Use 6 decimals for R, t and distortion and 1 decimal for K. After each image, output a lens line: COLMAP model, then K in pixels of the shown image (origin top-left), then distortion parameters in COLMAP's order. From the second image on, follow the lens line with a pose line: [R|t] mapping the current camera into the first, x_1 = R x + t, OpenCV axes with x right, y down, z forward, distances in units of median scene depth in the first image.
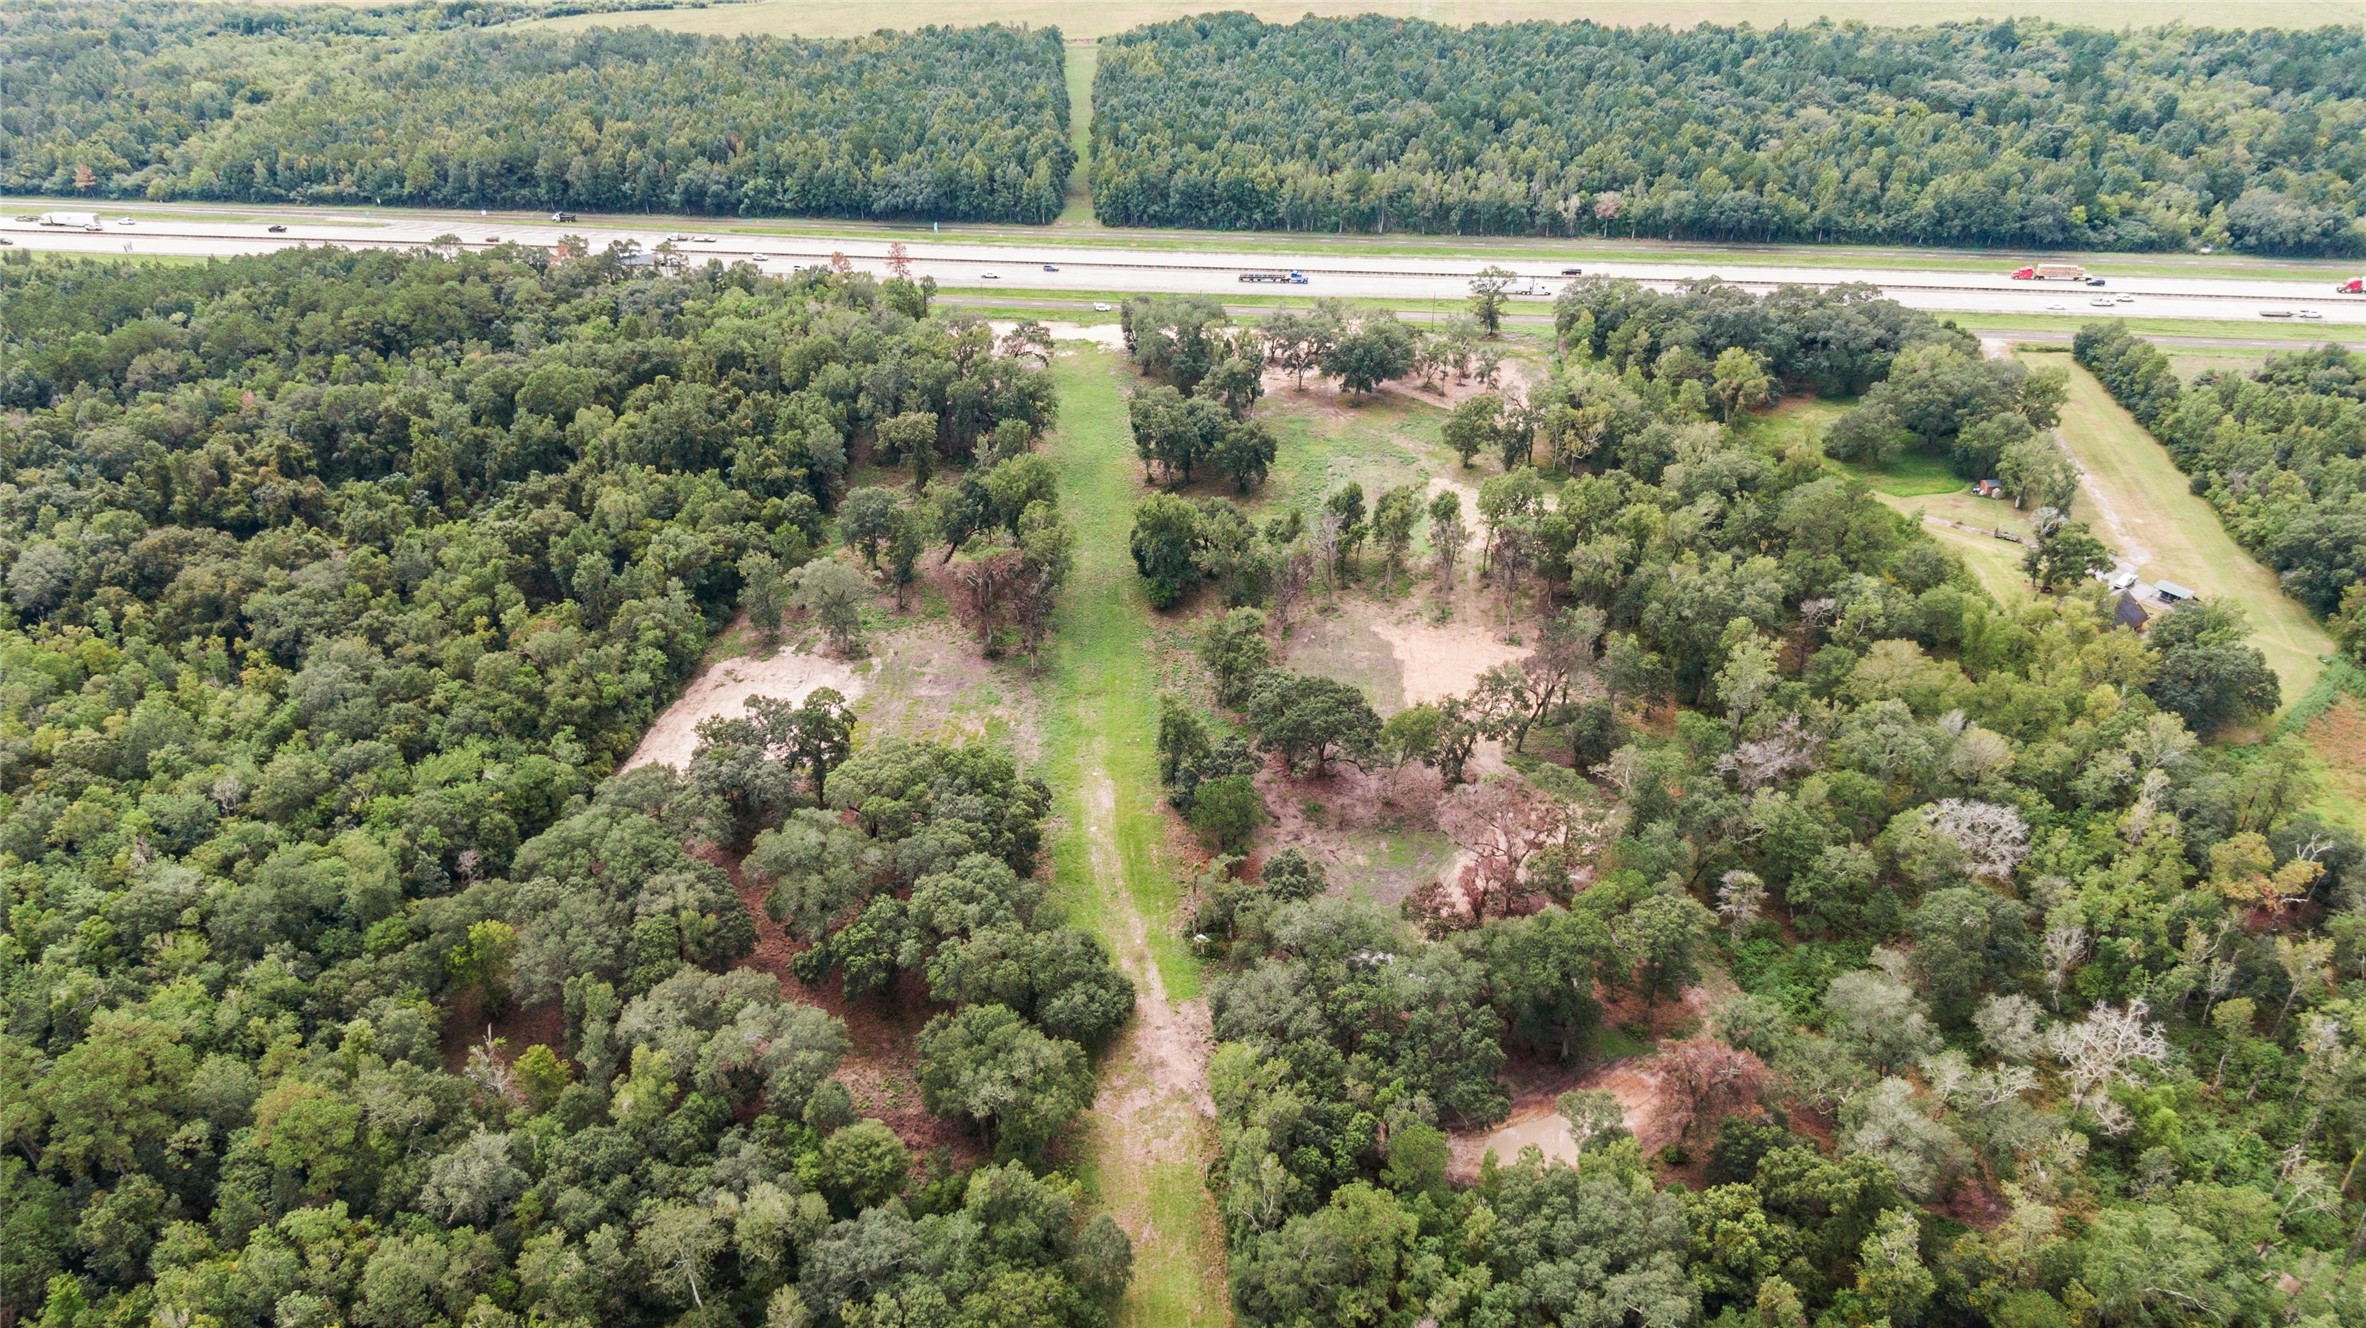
lens RADIAL K [[1686.3, 0, 1183.0], [0, 1686.3, 664.0], [0, 0, 1]] dist [0.035739, -0.053658]
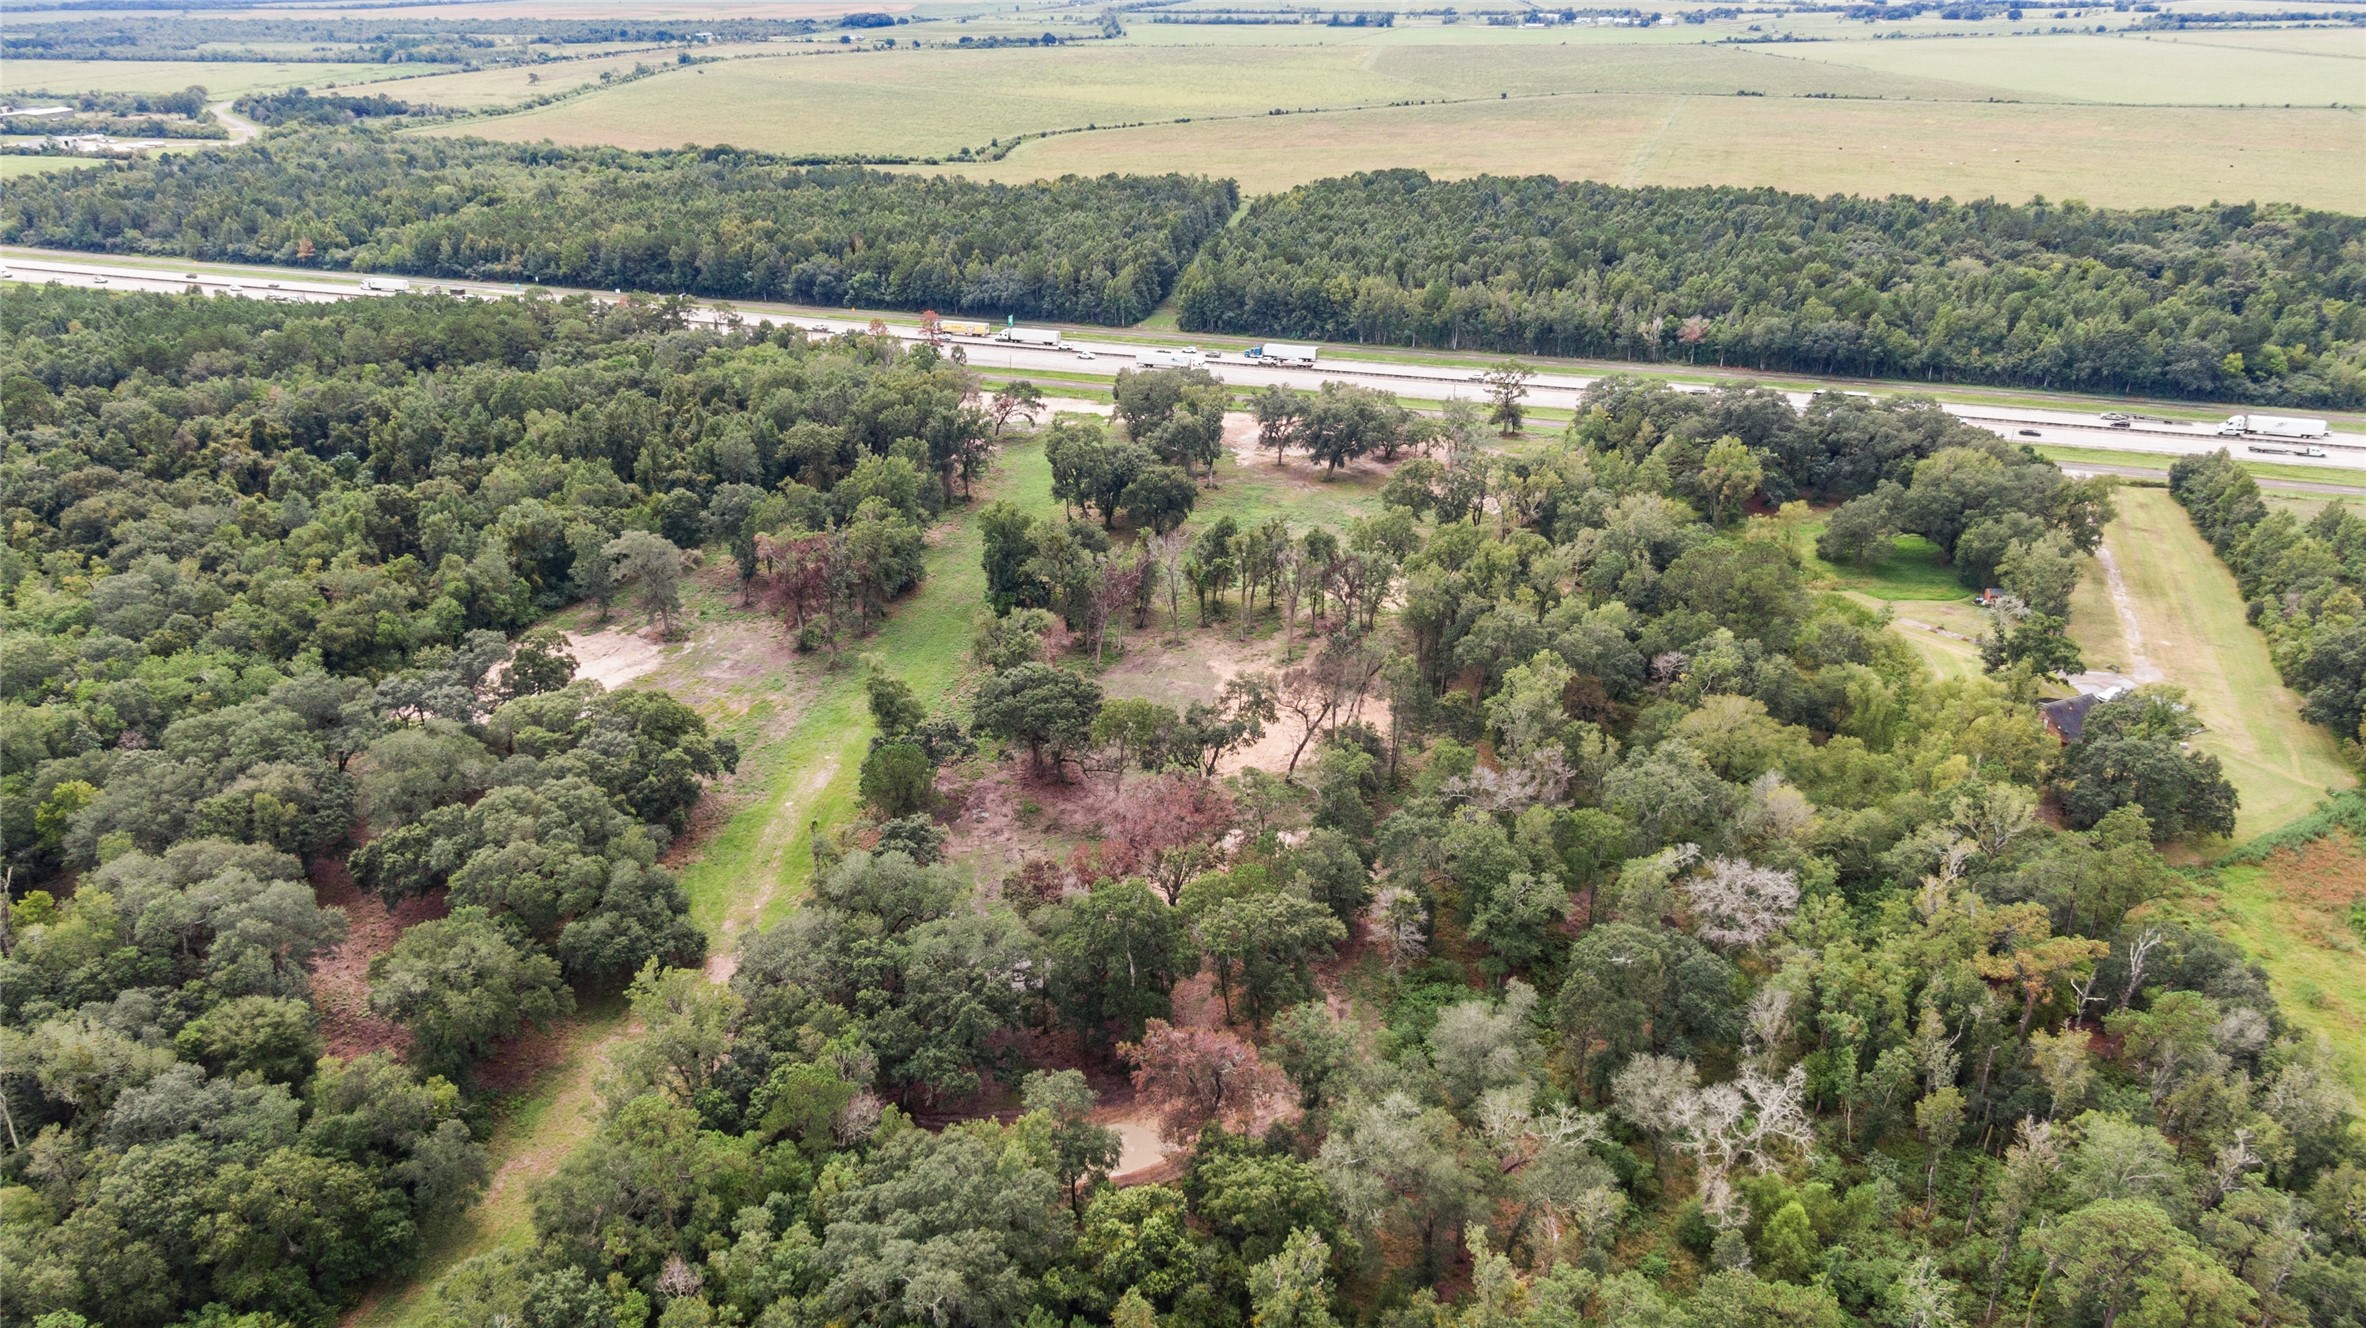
lens RADIAL K [[1686.3, 0, 1183.0], [0, 1686.3, 664.0], [0, 0, 1]] dist [0.035739, -0.053658]
pose [[0.978138, 0.090726, -0.187120, 0.169555], [-0.114734, 0.985909, -0.121732, 0.057992], [0.173439, 0.140539, 0.974765, 0.067723]]
